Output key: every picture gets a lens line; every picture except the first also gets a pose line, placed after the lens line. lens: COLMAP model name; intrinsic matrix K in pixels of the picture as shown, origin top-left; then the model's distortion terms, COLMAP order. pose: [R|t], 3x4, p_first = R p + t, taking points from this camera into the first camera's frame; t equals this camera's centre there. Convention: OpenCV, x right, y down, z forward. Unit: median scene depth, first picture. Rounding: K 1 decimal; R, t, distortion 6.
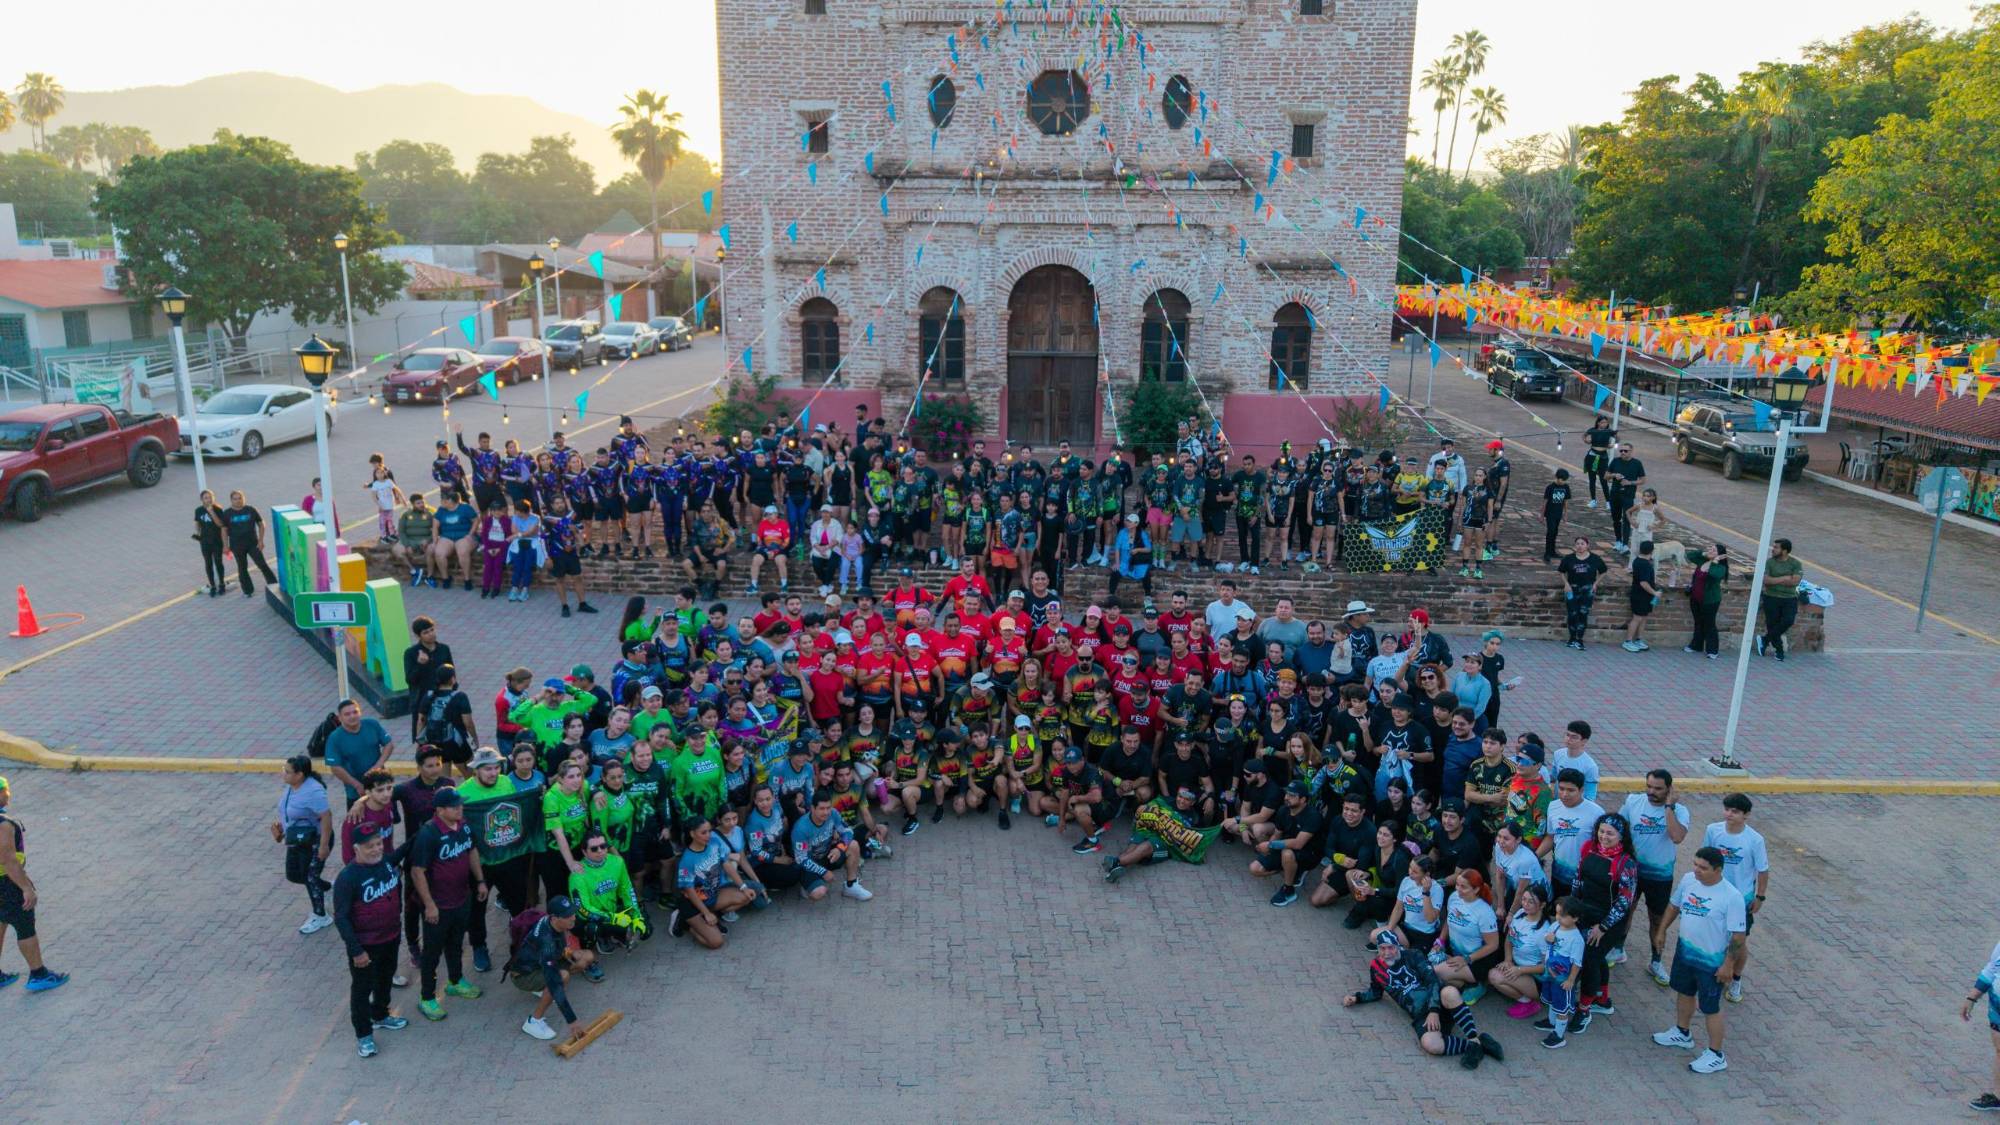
lens RADIAL K [[1349.3, 0, 1000.0], [0, 1349.3, 562.5], [0, 0, 1]] dist [-0.004328, -0.002143]
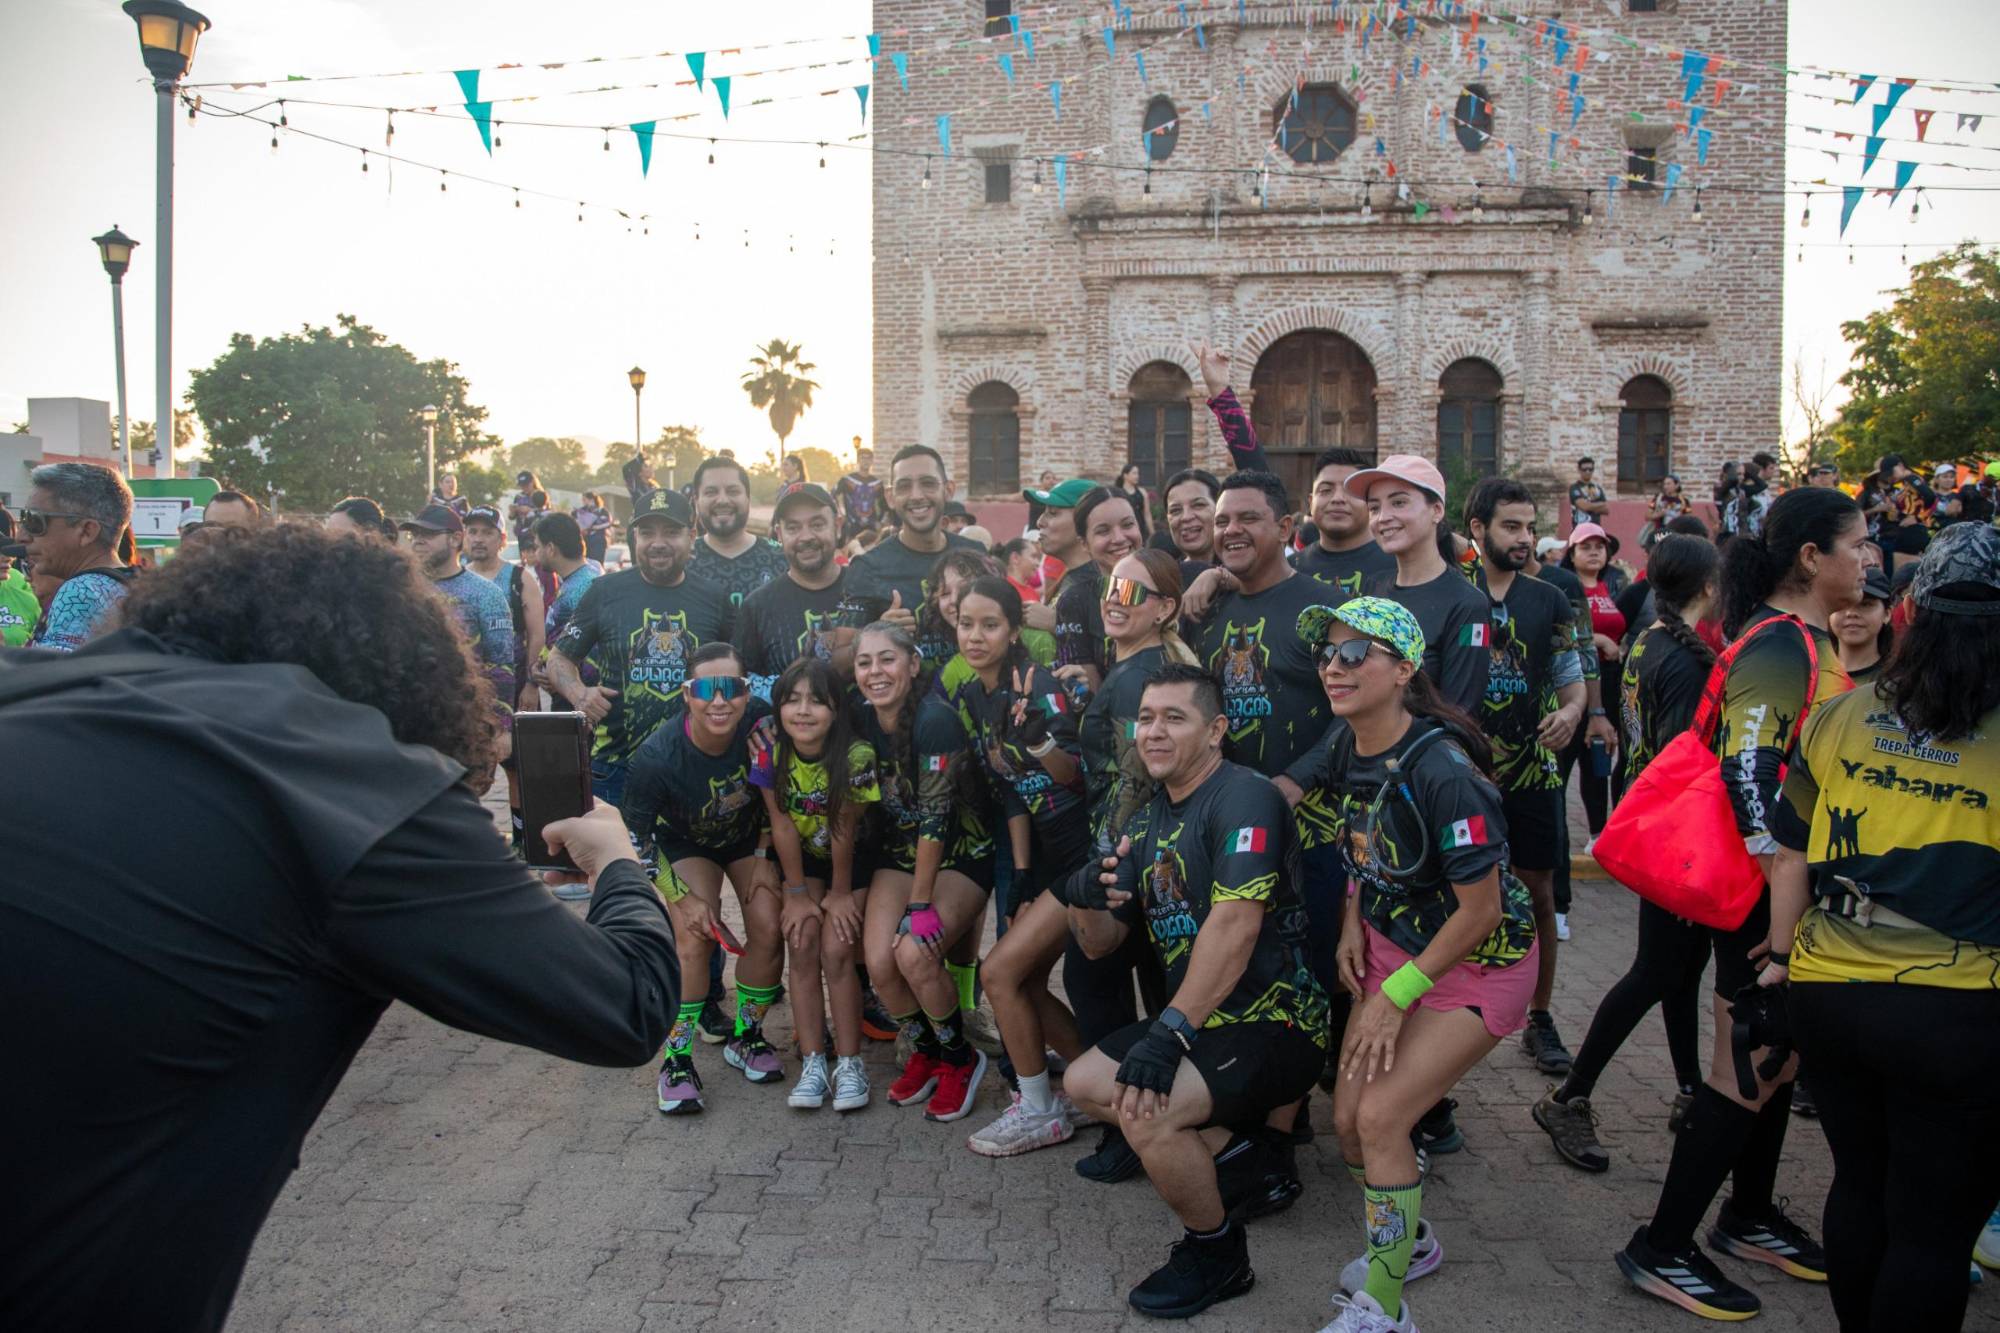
lens RADIAL K [[1367.9, 0, 995.9], [0, 1367.9, 664.2], [0, 0, 1]] dist [-0.120505, 0.048737]
pose [[0.996296, 0.002515, -0.085948, -0.069545], [-0.018105, 0.983298, -0.181103, 0.096875], [0.084057, 0.181988, 0.979701, 0.297505]]
